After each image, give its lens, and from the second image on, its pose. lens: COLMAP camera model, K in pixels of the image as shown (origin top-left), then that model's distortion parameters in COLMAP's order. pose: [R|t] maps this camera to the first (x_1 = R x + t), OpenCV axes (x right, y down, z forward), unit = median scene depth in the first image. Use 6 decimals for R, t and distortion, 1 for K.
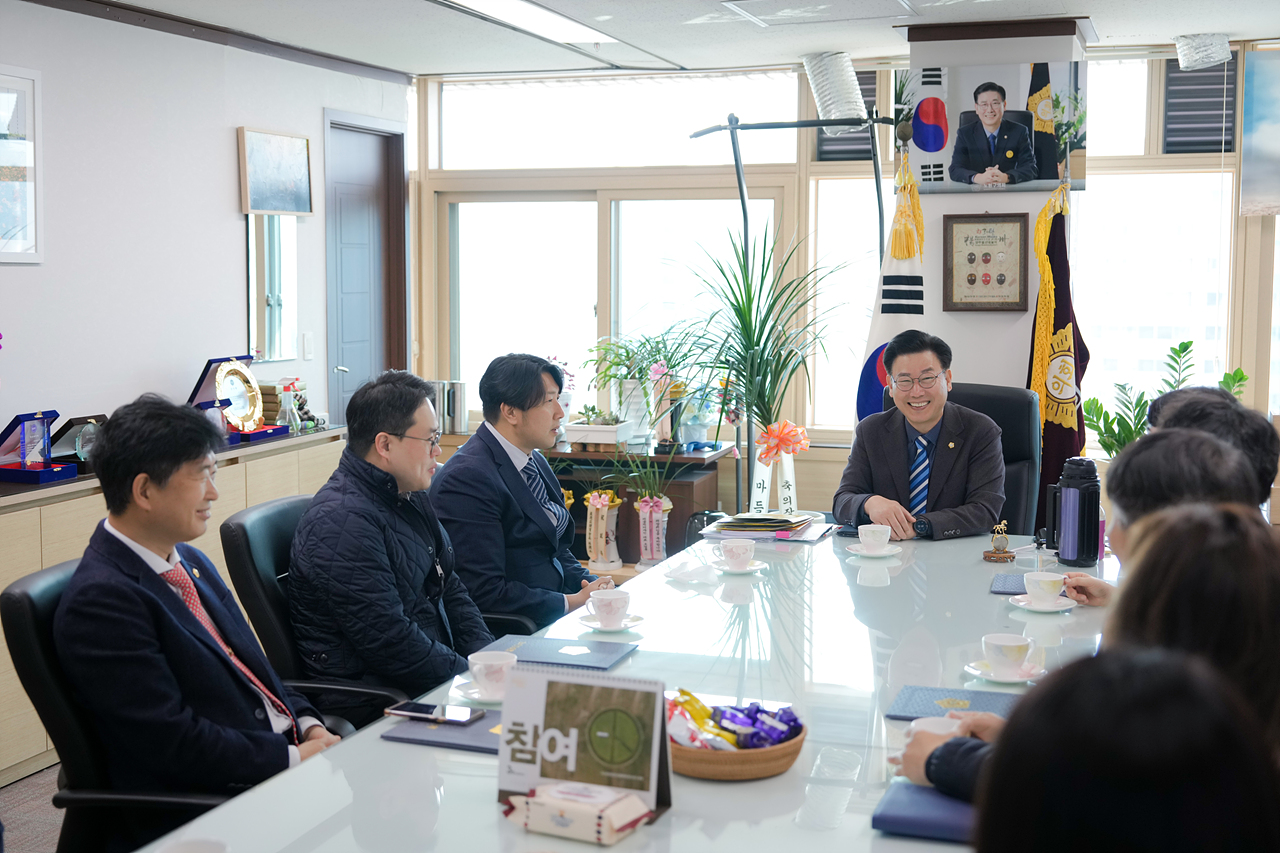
lens RADIAL K [[1581.9, 0, 640.0], [0, 1581.9, 426.5], [0, 0, 1]] dist [-0.013479, -0.037311]
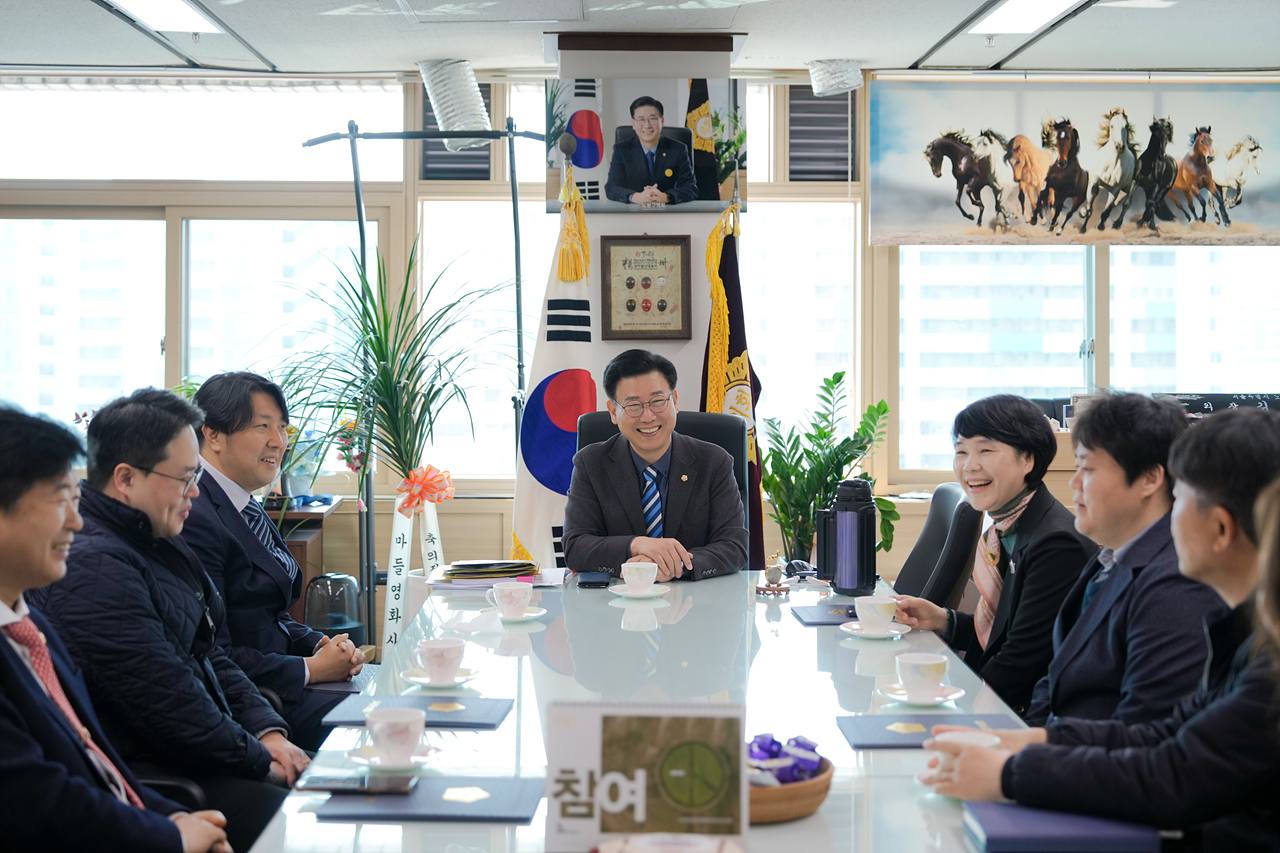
lens RADIAL K [[1750.0, 0, 639.3], [0, 1750.0, 325.1], [0, 0, 1]] dist [0.022240, -0.624543]
pose [[0.938756, 0.003971, 0.344559, -0.140276], [0.031427, 0.994779, -0.097089, 0.018097], [-0.343146, 0.101972, 0.933731, 0.043557]]
